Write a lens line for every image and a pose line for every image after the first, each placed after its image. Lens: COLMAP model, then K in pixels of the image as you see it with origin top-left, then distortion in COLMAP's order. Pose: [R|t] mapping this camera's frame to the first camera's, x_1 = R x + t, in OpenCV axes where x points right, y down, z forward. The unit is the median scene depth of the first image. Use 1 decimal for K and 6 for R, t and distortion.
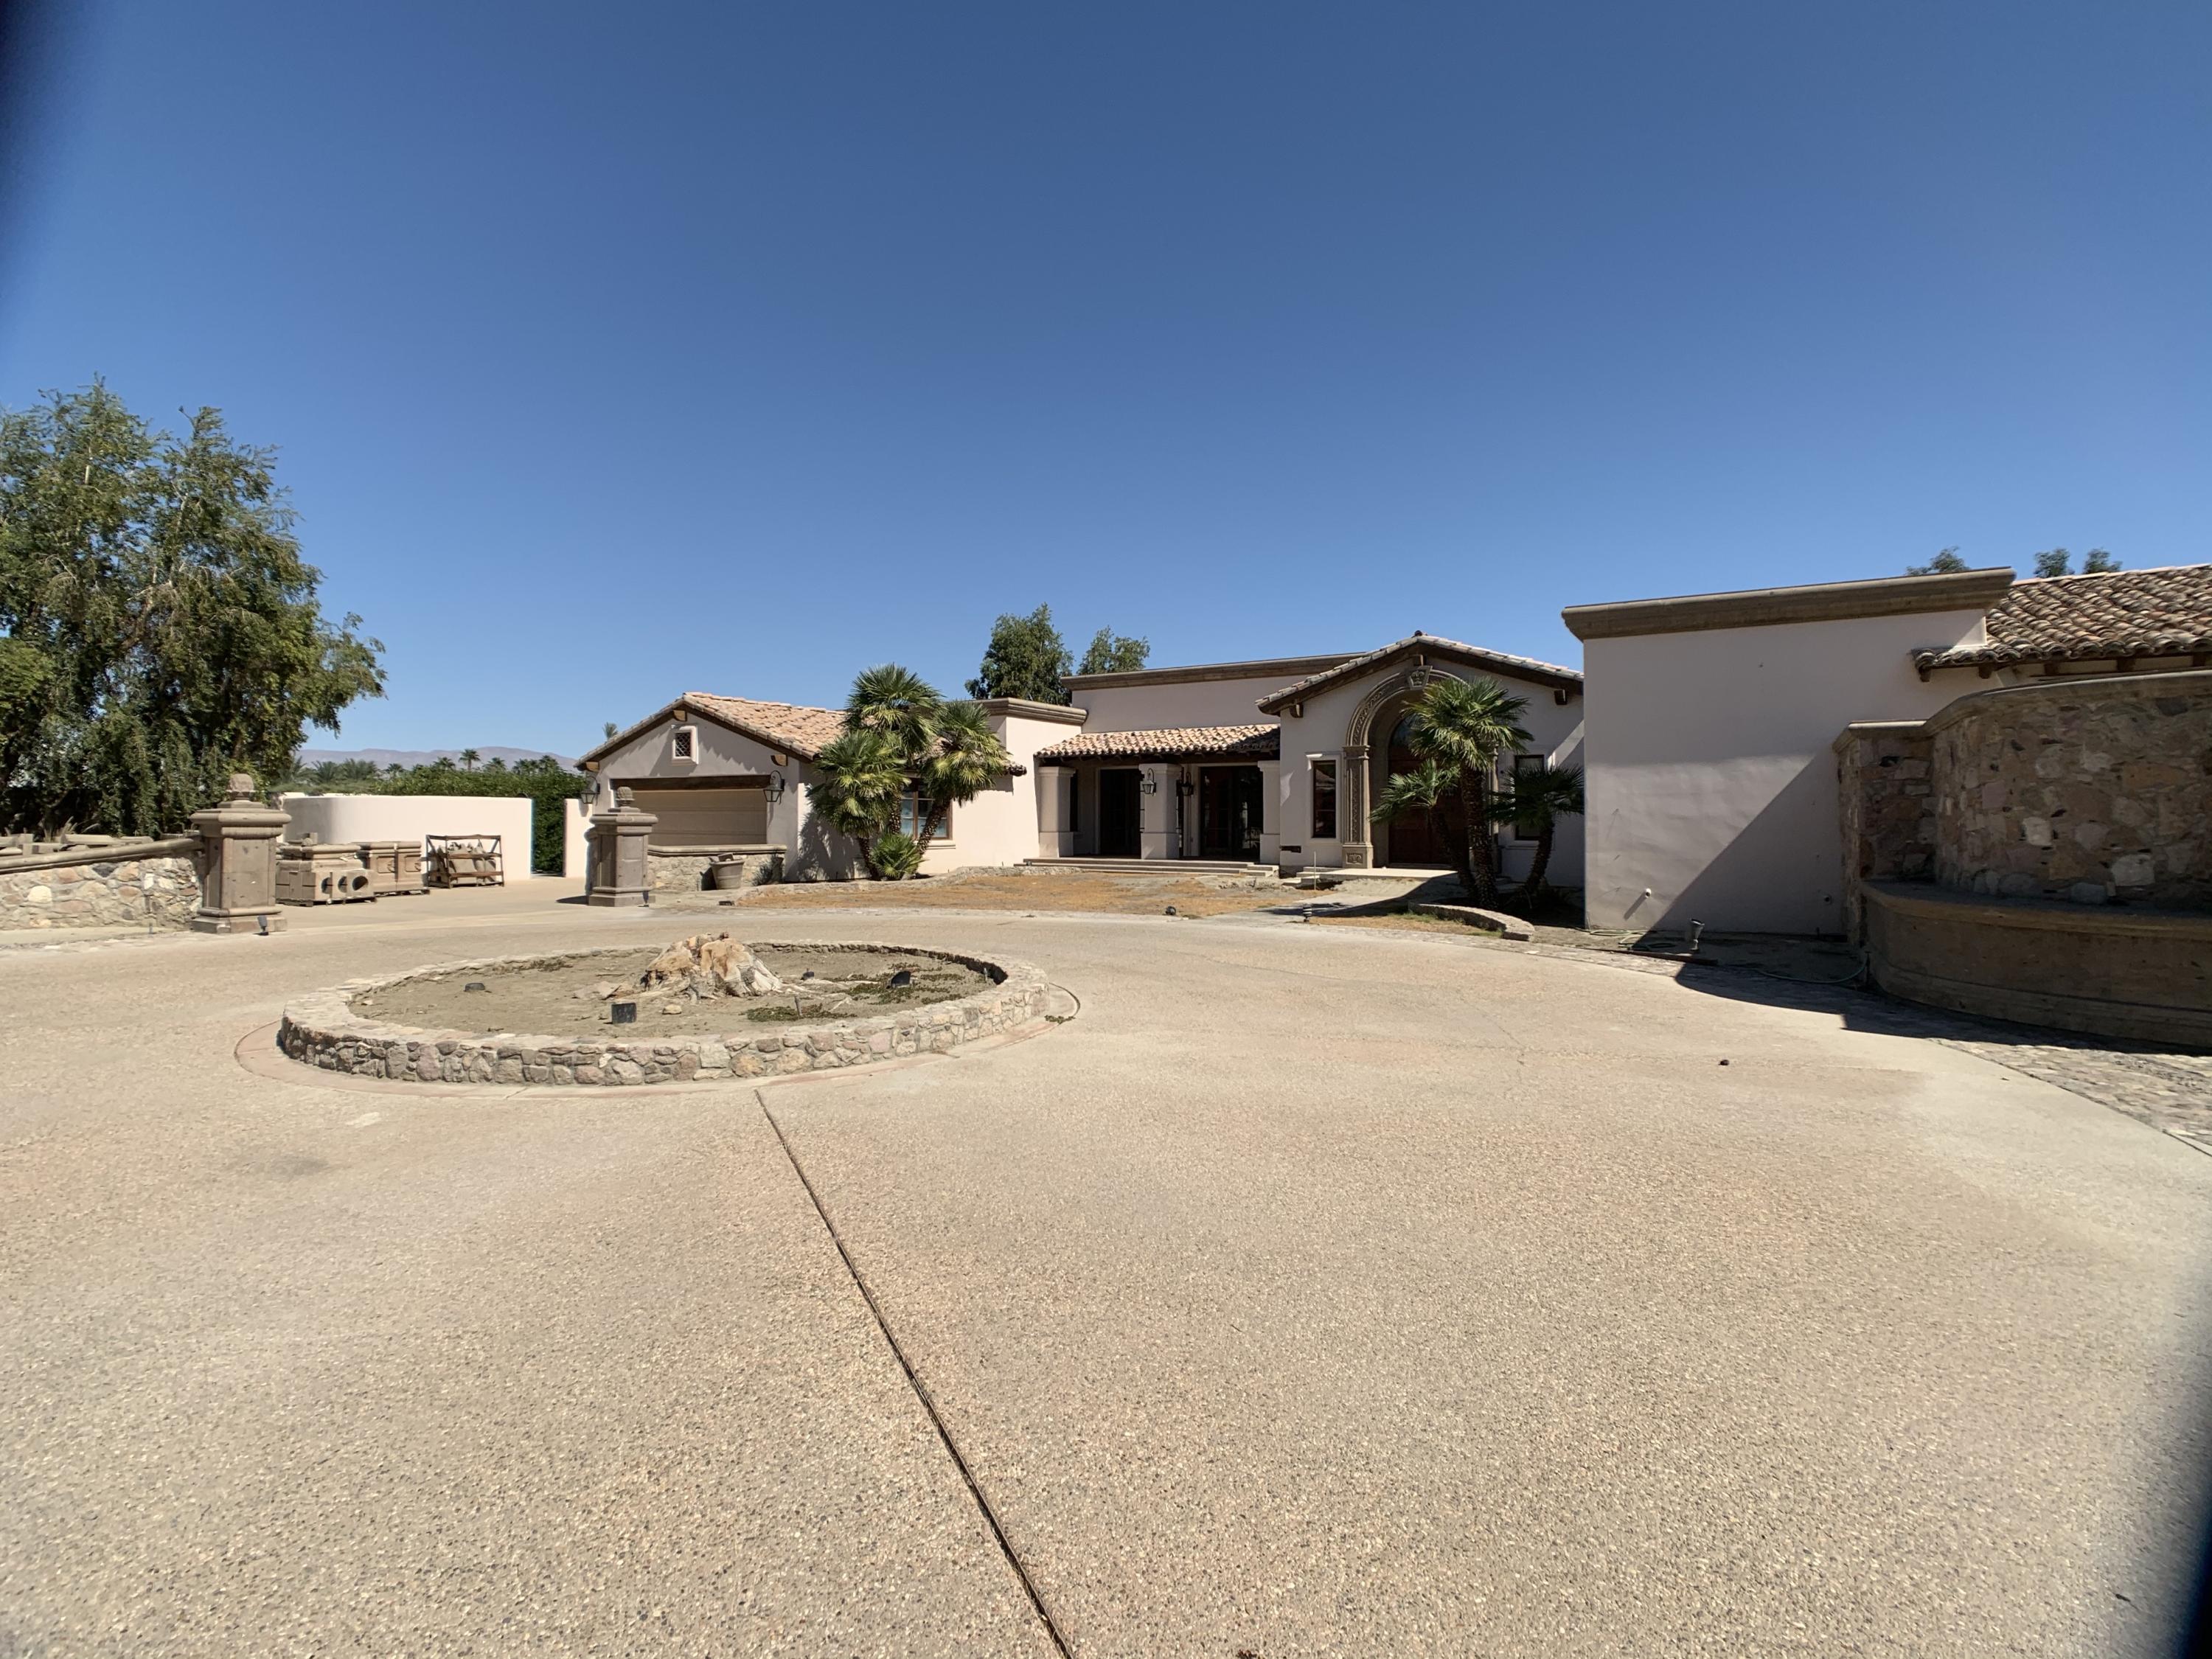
lens RADIAL K [[1098.2, 0, 1100.2], [0, 1098.2, 804.0], [0, 0, 1]] dist [0.013195, -0.036419]
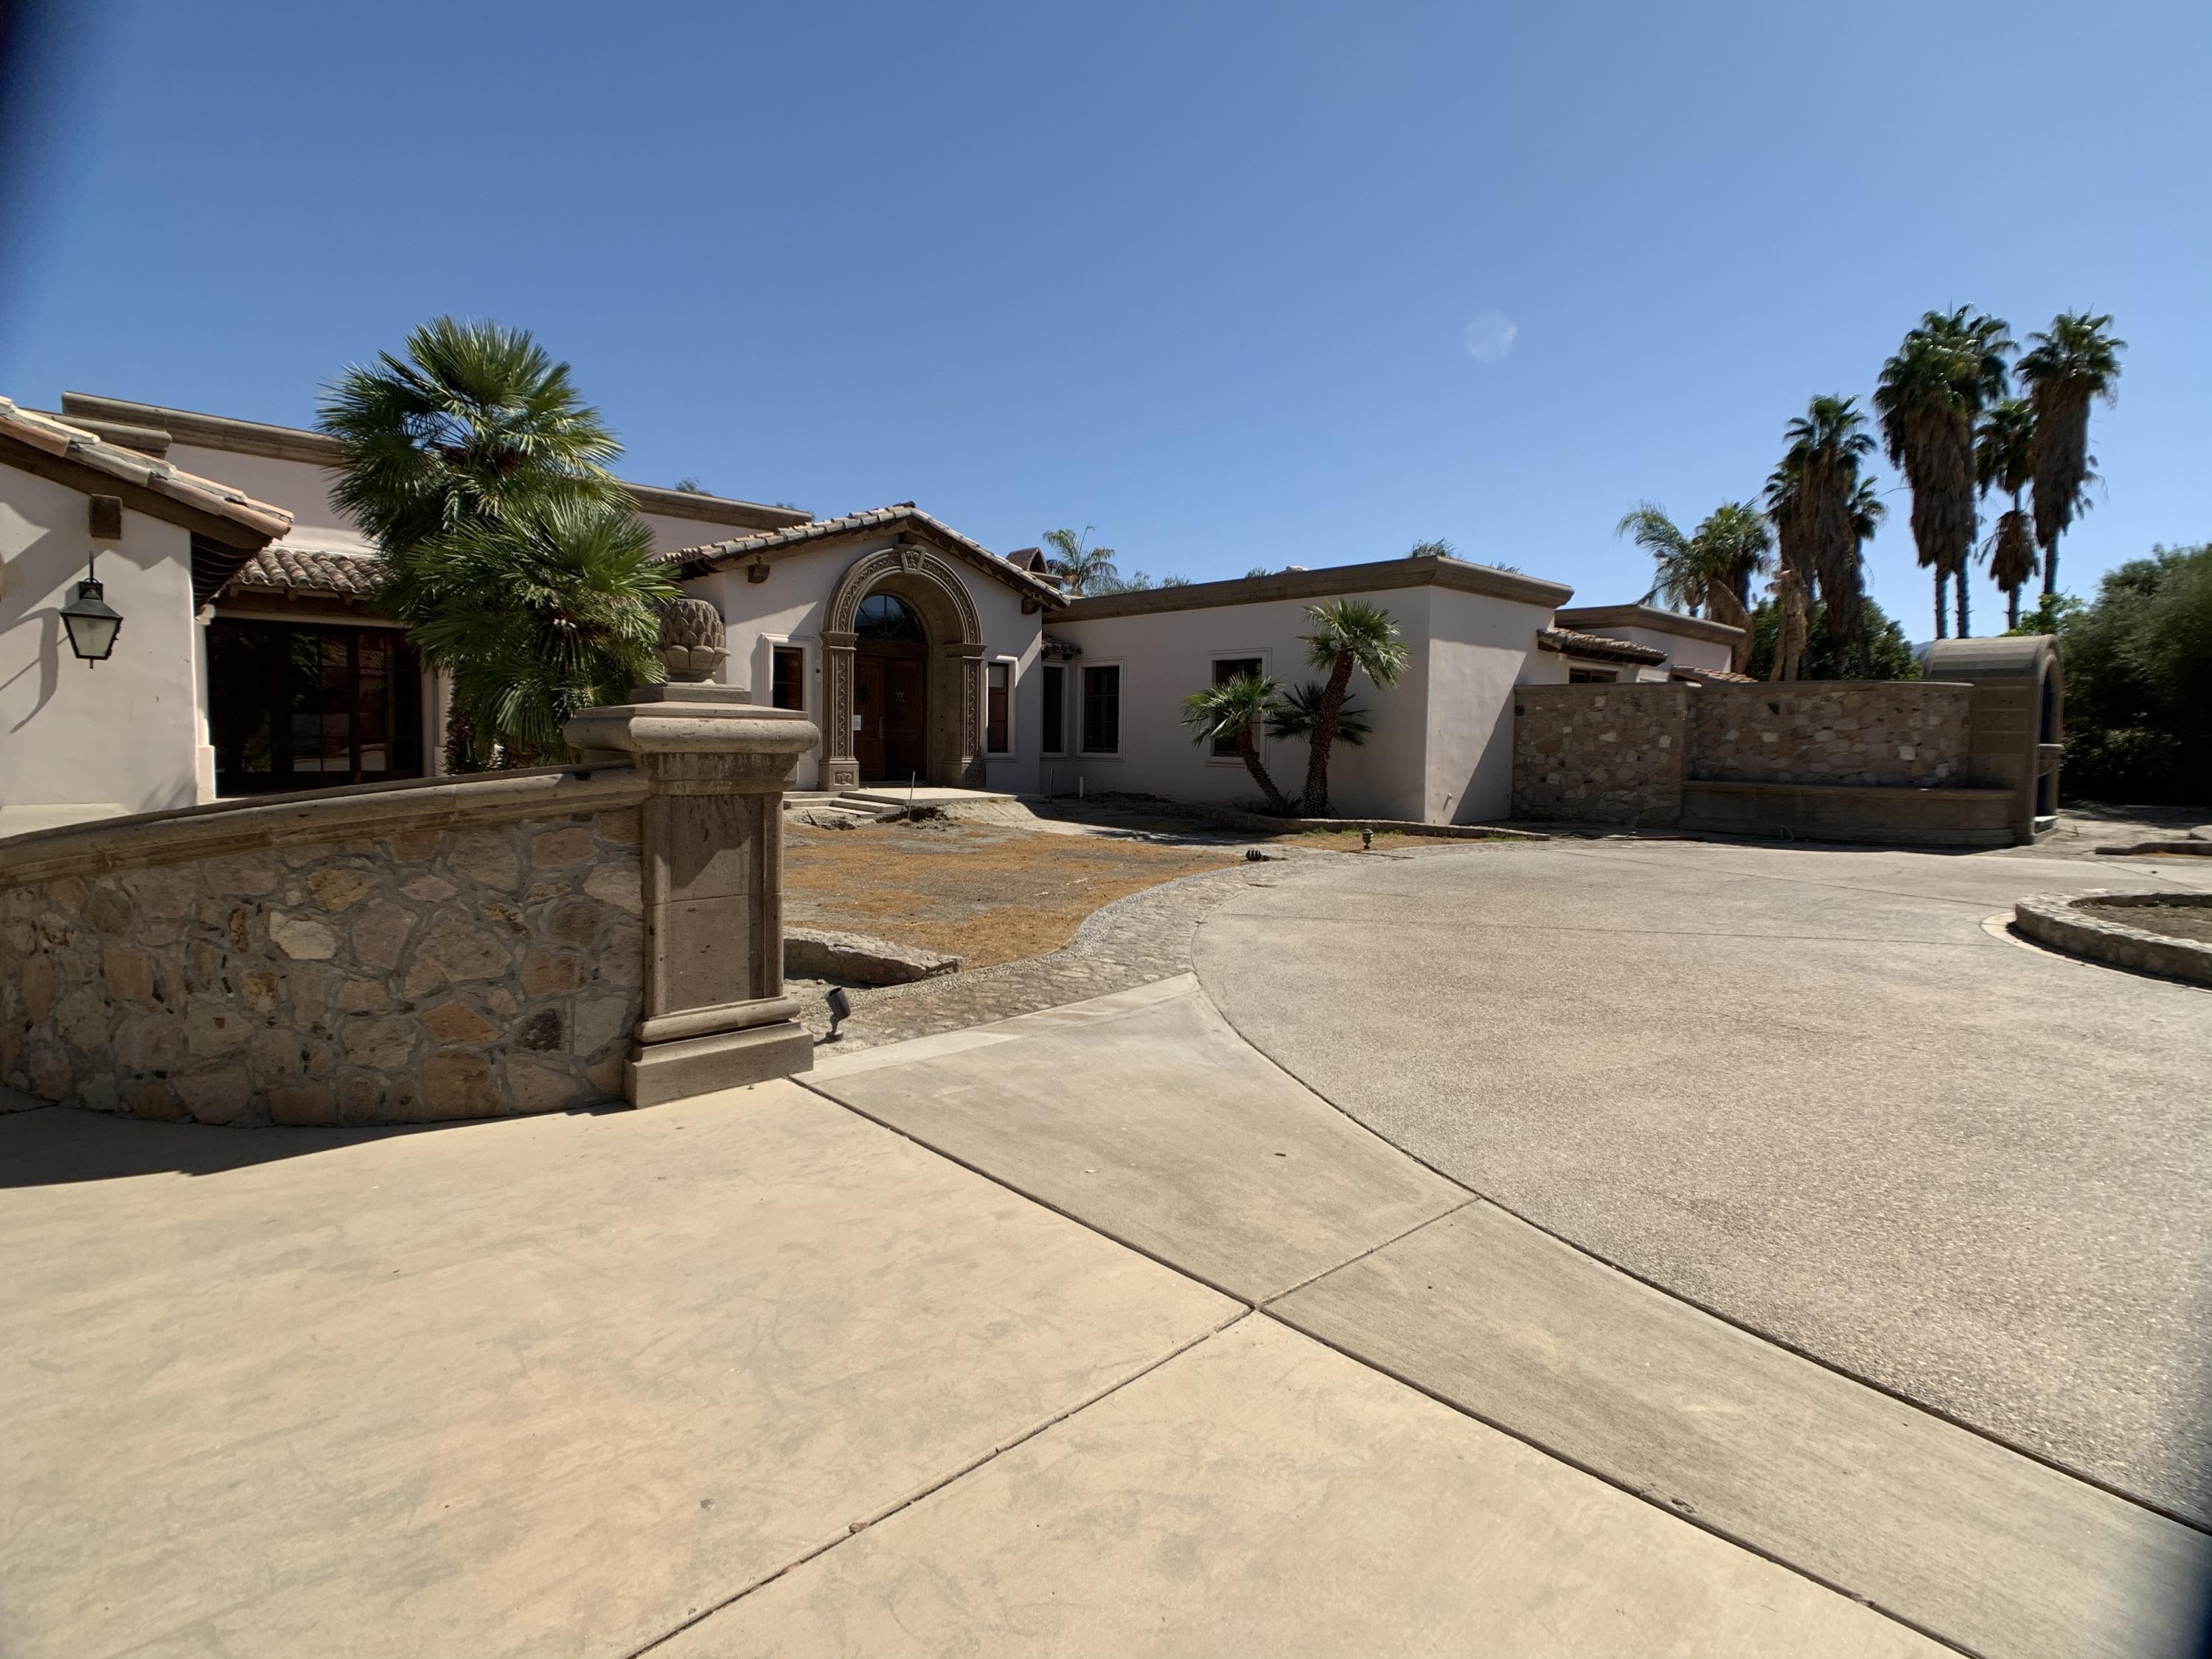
lens RADIAL K [[1098.2, 0, 1100.2], [0, 1098.2, 804.0], [0, 0, 1]] dist [0.013195, -0.036419]
pose [[0.228147, -0.062988, 0.971587, -1.481037], [-0.029081, 0.997019, 0.071465, 0.017774], [-0.973192, -0.044559, 0.225635, 1.985842]]
